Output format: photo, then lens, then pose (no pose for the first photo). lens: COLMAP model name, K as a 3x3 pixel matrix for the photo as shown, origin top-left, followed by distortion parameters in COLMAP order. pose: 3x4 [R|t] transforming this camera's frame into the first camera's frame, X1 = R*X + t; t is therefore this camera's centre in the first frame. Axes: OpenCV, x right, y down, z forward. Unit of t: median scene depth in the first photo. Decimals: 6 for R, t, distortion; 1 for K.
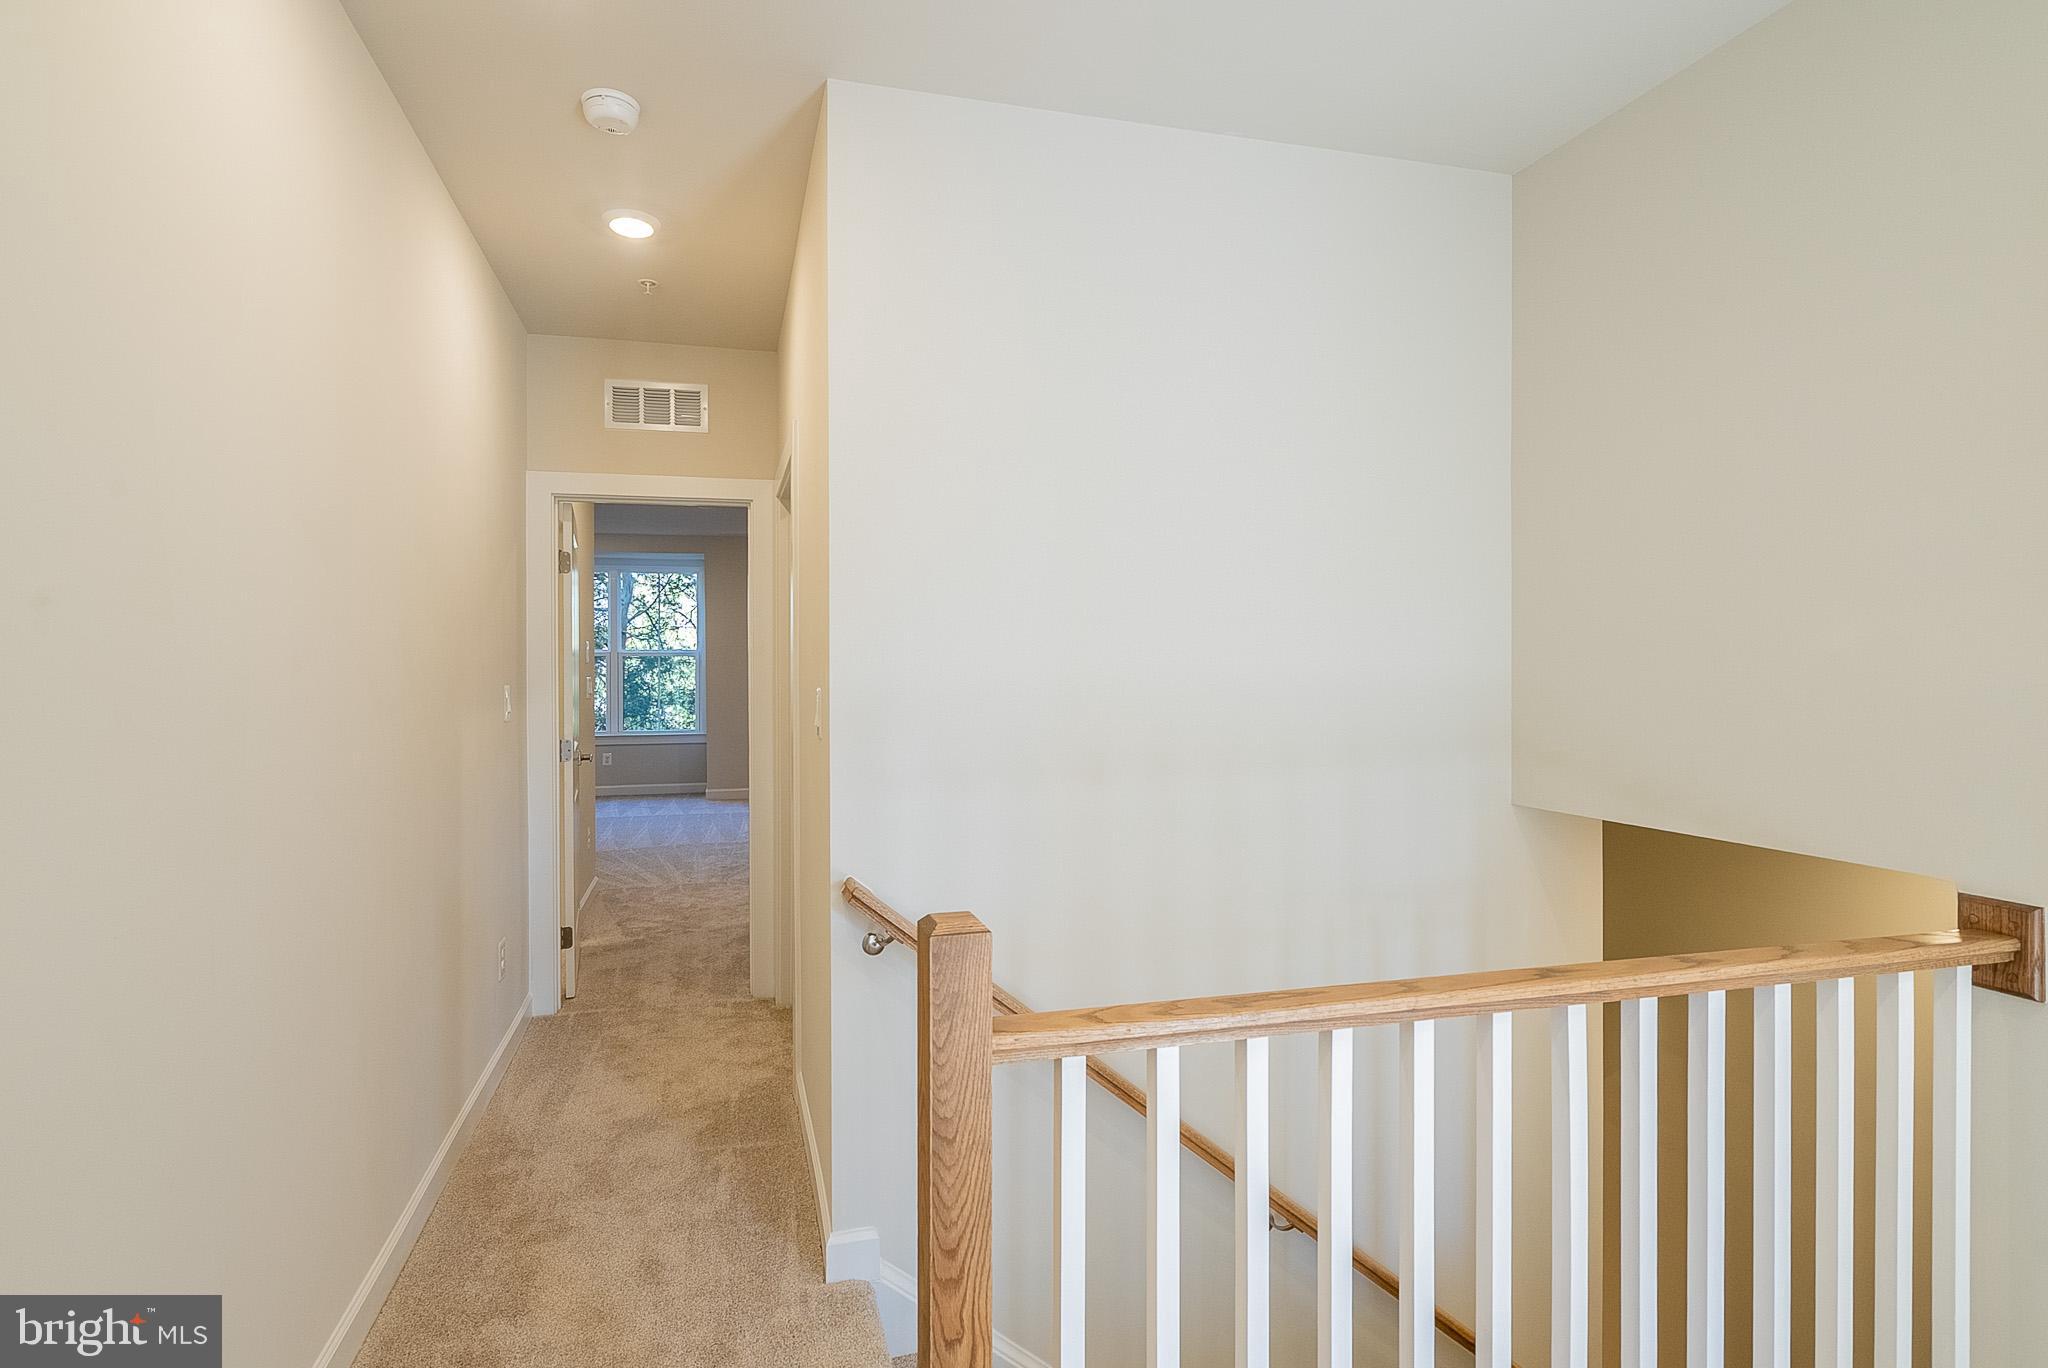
lens RADIAL K [[933.6, 0, 1020.2], [0, 933.6, 682.0], [0, 0, 1]] dist [0.000816, 0.000556]
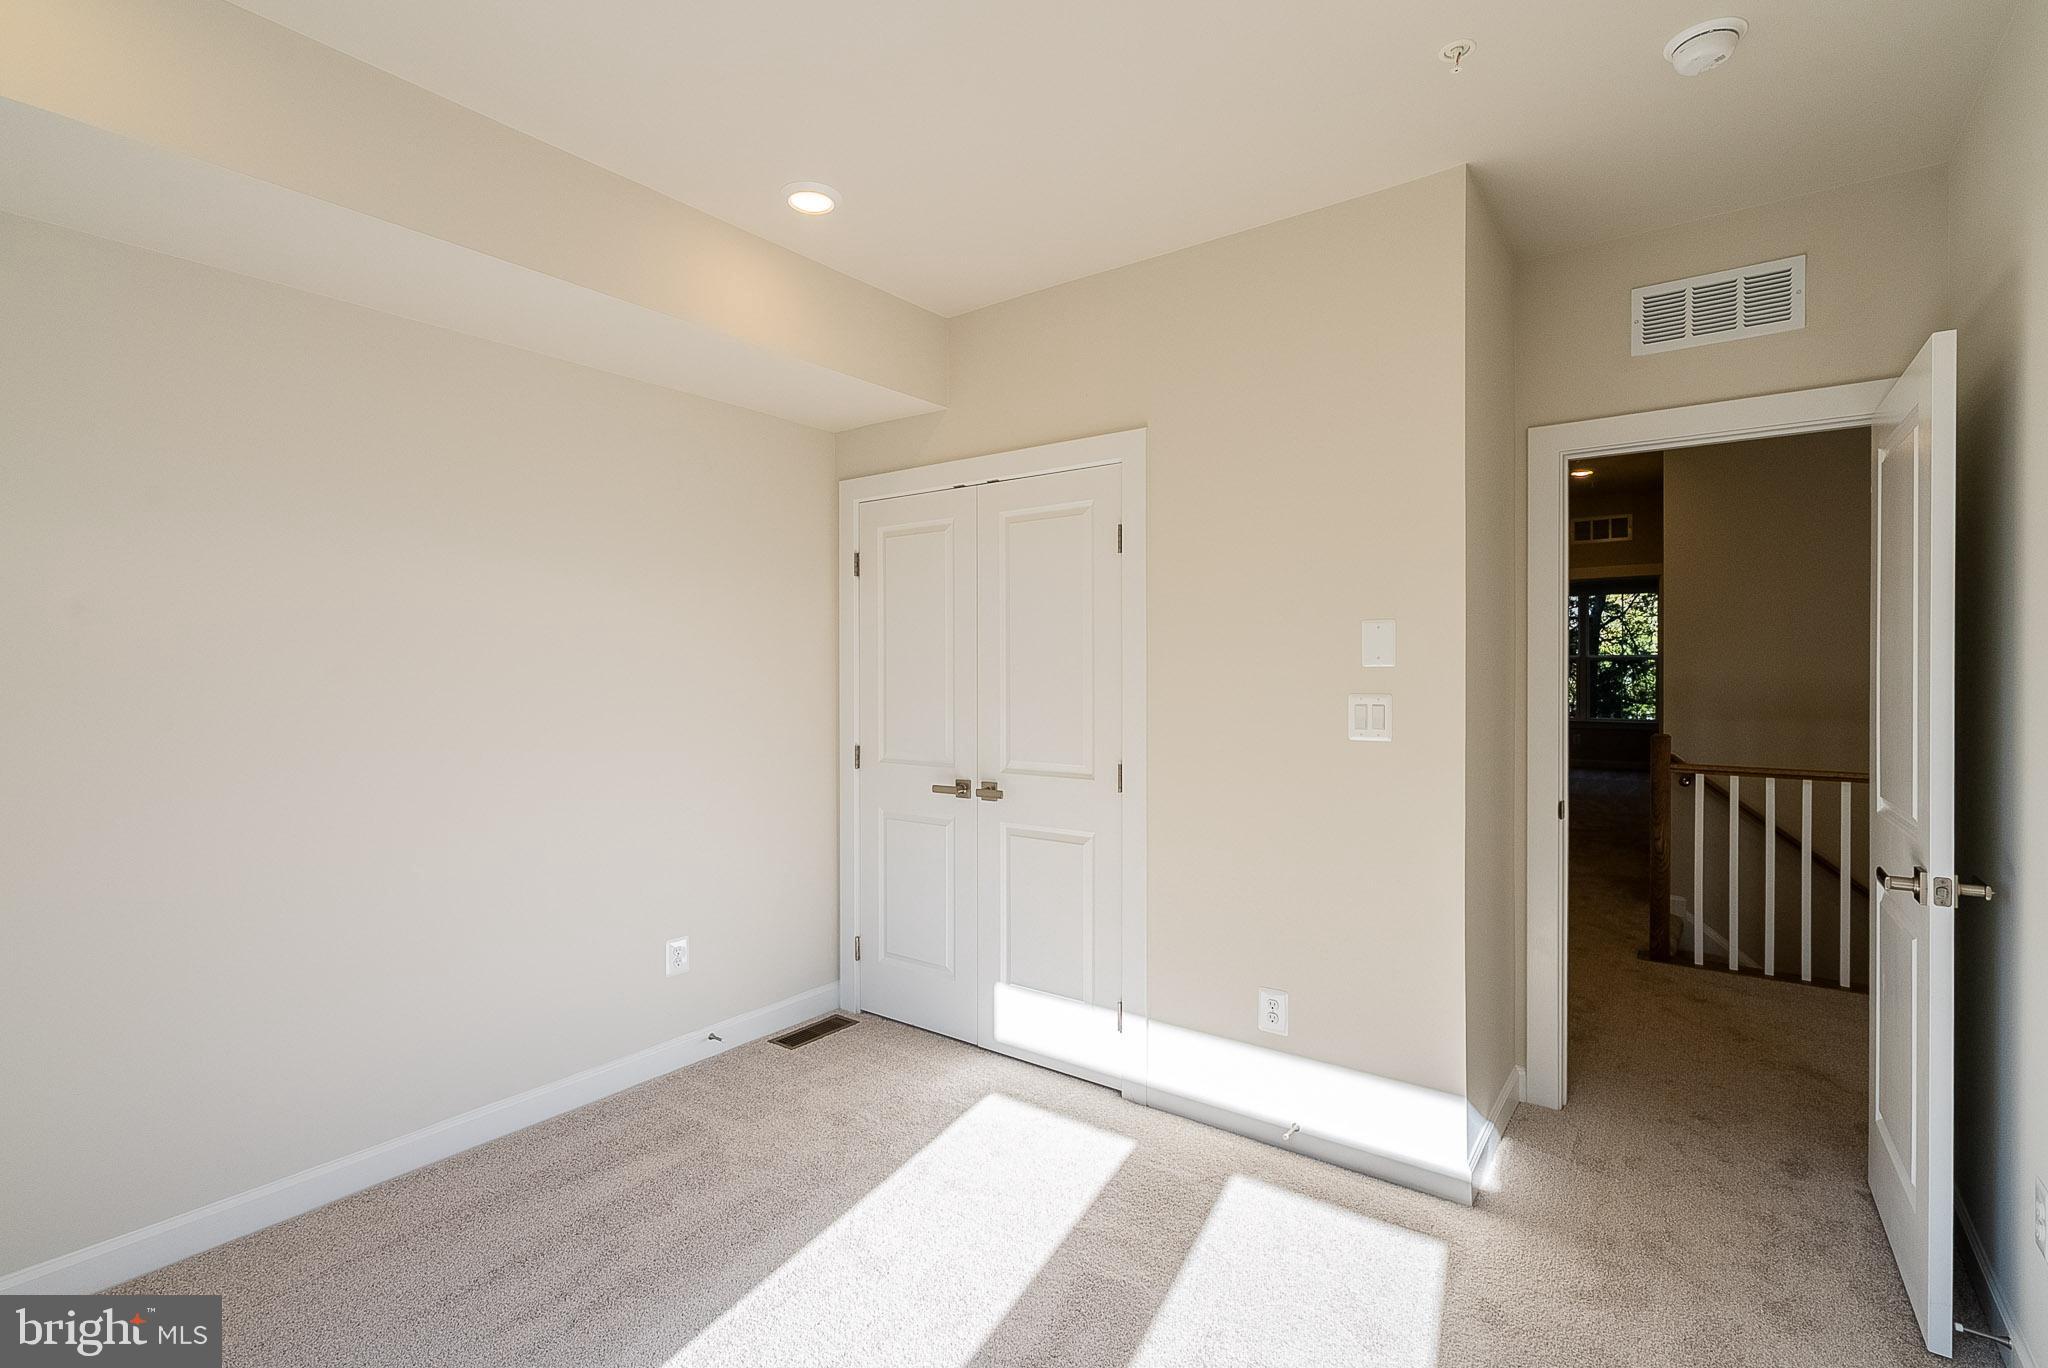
lens RADIAL K [[933.6, 0, 1020.2], [0, 933.6, 682.0], [0, 0, 1]] dist [0.000816, 0.000556]
pose [[0.572292, -0.003134, -0.820044, 0.460868], [0.001510, 0.999995, -0.002768, 0.008668], [0.820049, 0.000346, 0.572294, -0.982987]]
